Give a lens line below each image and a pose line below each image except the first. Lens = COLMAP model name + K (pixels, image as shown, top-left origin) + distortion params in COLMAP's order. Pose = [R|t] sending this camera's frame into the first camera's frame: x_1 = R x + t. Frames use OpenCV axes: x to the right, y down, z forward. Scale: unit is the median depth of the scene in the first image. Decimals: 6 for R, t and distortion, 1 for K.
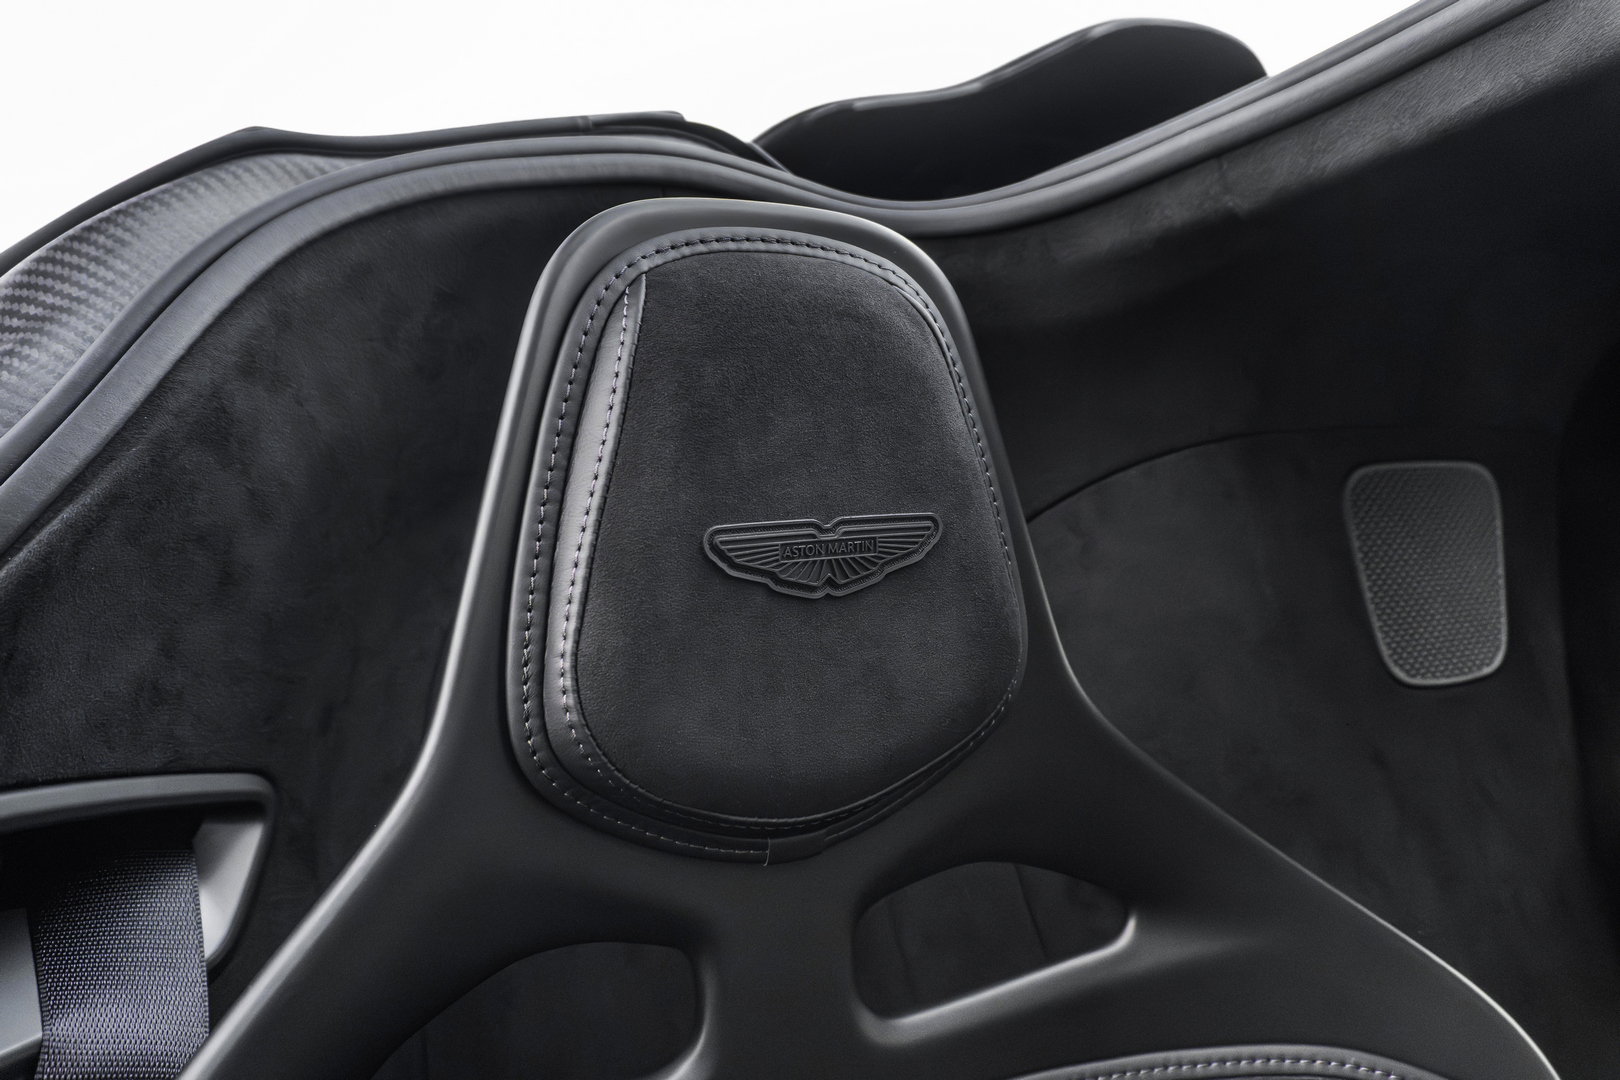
lens RADIAL K [[1293.7, 0, 807.8], [0, 1293.7, 540.8], [0, 0, 1]] dist [0.000838, 0.001187]
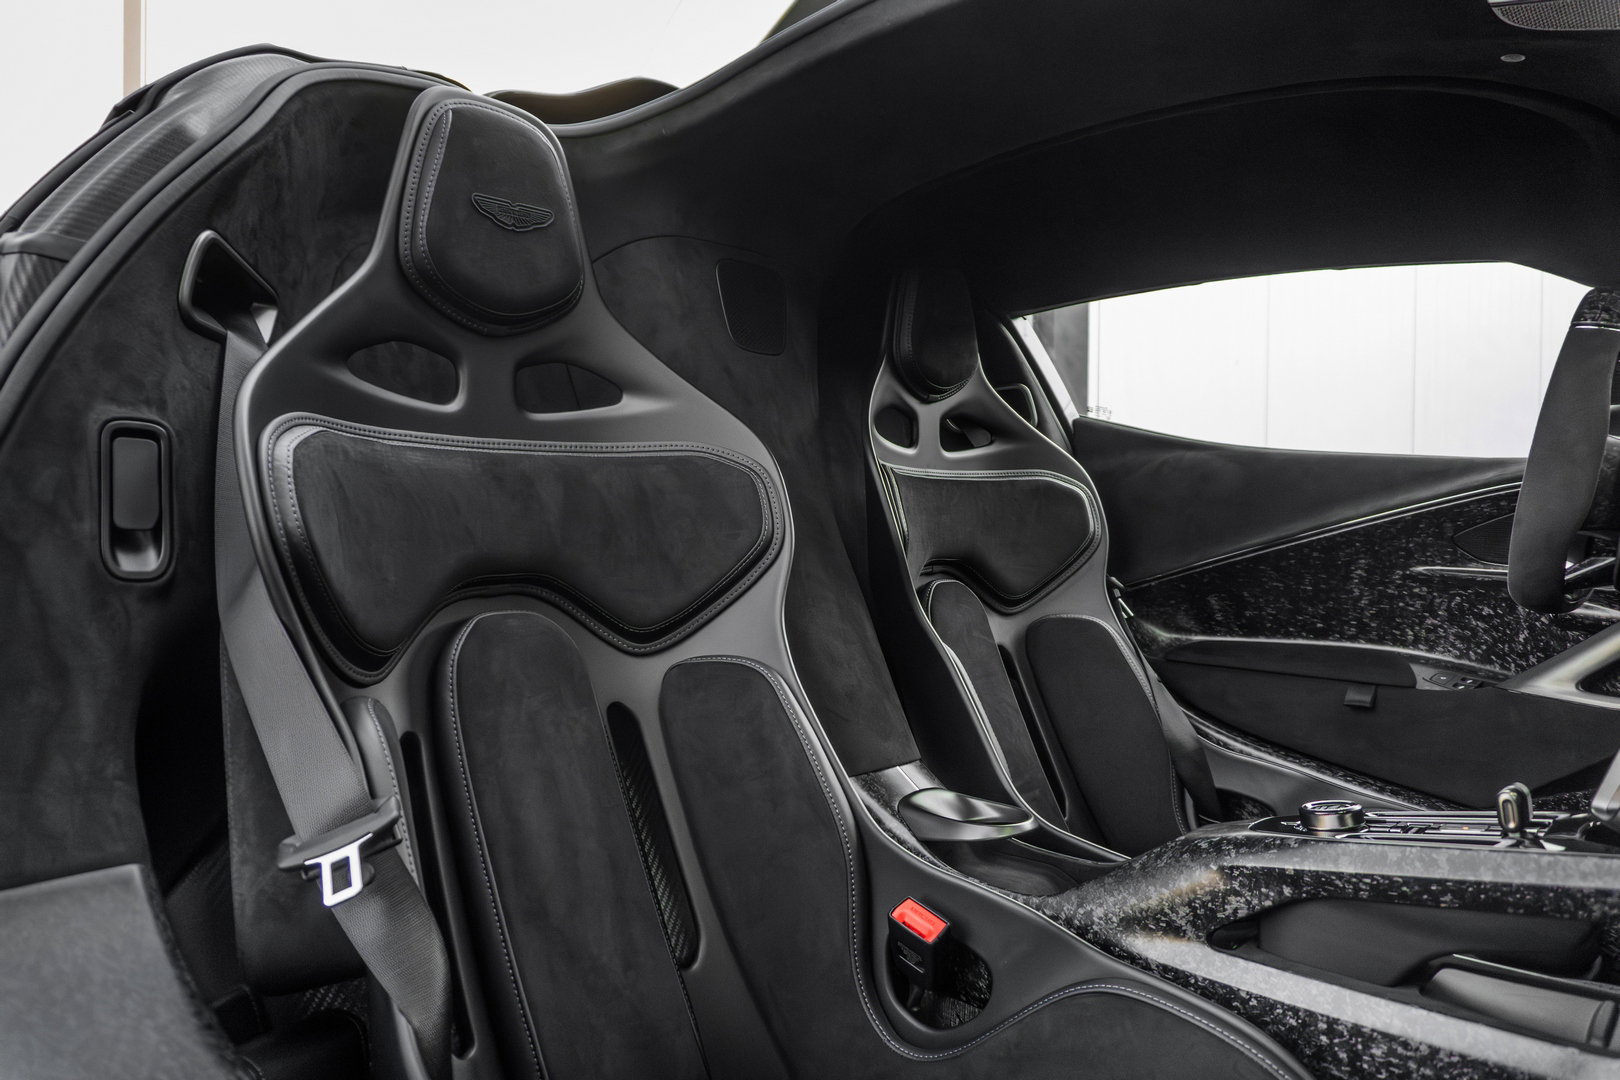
lens RADIAL K [[1095.9, 0, 812.3], [0, 1095.9, 540.7], [0, 0, 1]] dist [-0.006742, -0.001638]
pose [[0.941983, 0.034943, 0.333836, -0.134513], [-0.023253, 0.998971, -0.038952, 0.744621], [-0.334854, 0.028929, 0.941826, -1.378665]]
